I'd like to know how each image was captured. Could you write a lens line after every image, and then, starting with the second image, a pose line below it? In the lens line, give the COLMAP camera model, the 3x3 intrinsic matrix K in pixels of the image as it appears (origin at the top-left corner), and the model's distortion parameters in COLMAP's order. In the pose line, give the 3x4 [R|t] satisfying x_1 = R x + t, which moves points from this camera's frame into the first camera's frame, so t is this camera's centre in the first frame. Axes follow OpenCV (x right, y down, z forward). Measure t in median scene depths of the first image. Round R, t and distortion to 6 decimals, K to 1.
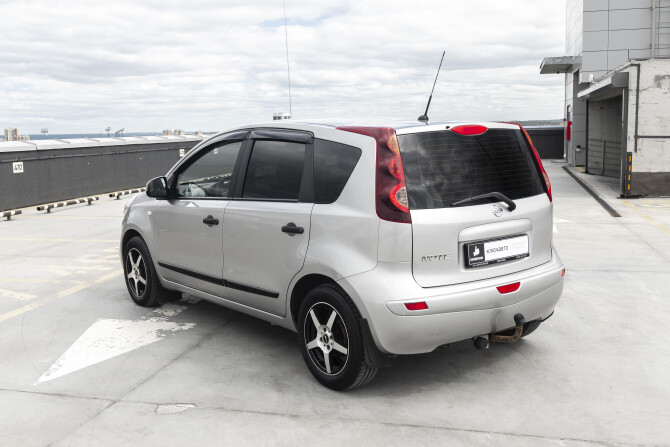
lens RADIAL K [[725.3, 0, 329.4], [0, 725.3, 228.4], [0, 0, 1]] dist [-0.000518, 0.000000]
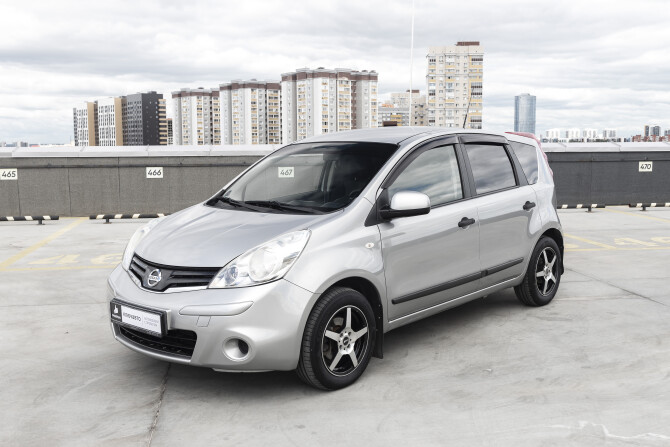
lens RADIAL K [[699.3, 0, 334.7], [0, 699.3, 218.6], [0, 0, 1]] dist [-0.011447, 0.000000]
pose [[0.387762, 0.116587, -0.914357, 1.255705], [-0.121301, 0.989796, 0.074764, -0.106570], [0.913743, 0.081921, 0.397948, 0.639827]]
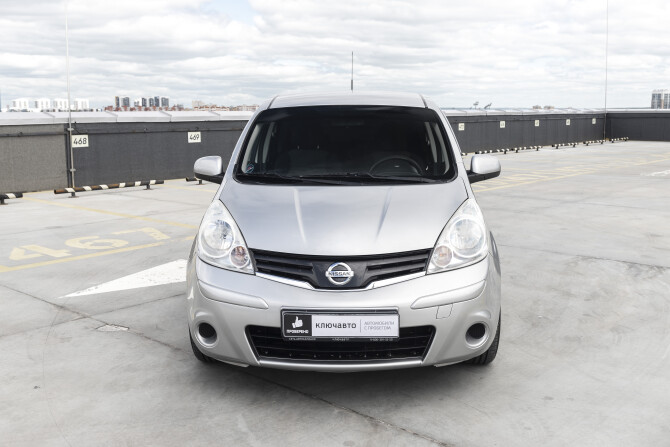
lens RADIAL K [[721.8, 0, 335.8], [0, 721.8, 219.9], [0, 0, 1]] dist [-0.015602, 0.000000]
pose [[0.890384, 0.083255, -0.447533, 0.619061], [-0.071695, 0.996510, 0.042743, -0.013961], [0.449529, -0.005972, 0.893246, 0.077036]]
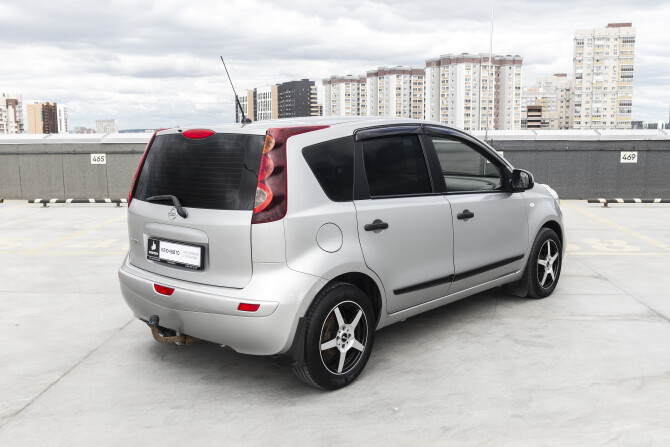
lens RADIAL K [[668.1, 0, 329.1], [0, 668.1, 222.1], [0, 0, 1]] dist [-0.015148, 0.000000]
pose [[0.180780, 0.155789, -0.971107, 1.174781], [-0.125583, 0.982949, 0.134311, -0.165170], [0.975473, 0.097673, 0.197262, 1.022937]]
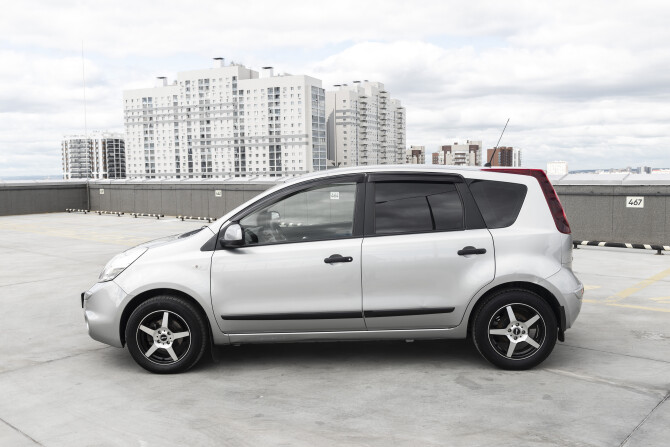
lens RADIAL K [[614.6, 0, 336.7], [0, 614.6, 229.0], [0, 0, 1]] dist [-0.001819, 0.000000]
pose [[-0.458286, 0.106134, -0.882445, 1.195198], [-0.093710, 0.981541, 0.166720, -0.272466], [0.883851, 0.159100, -0.439881, 1.801920]]
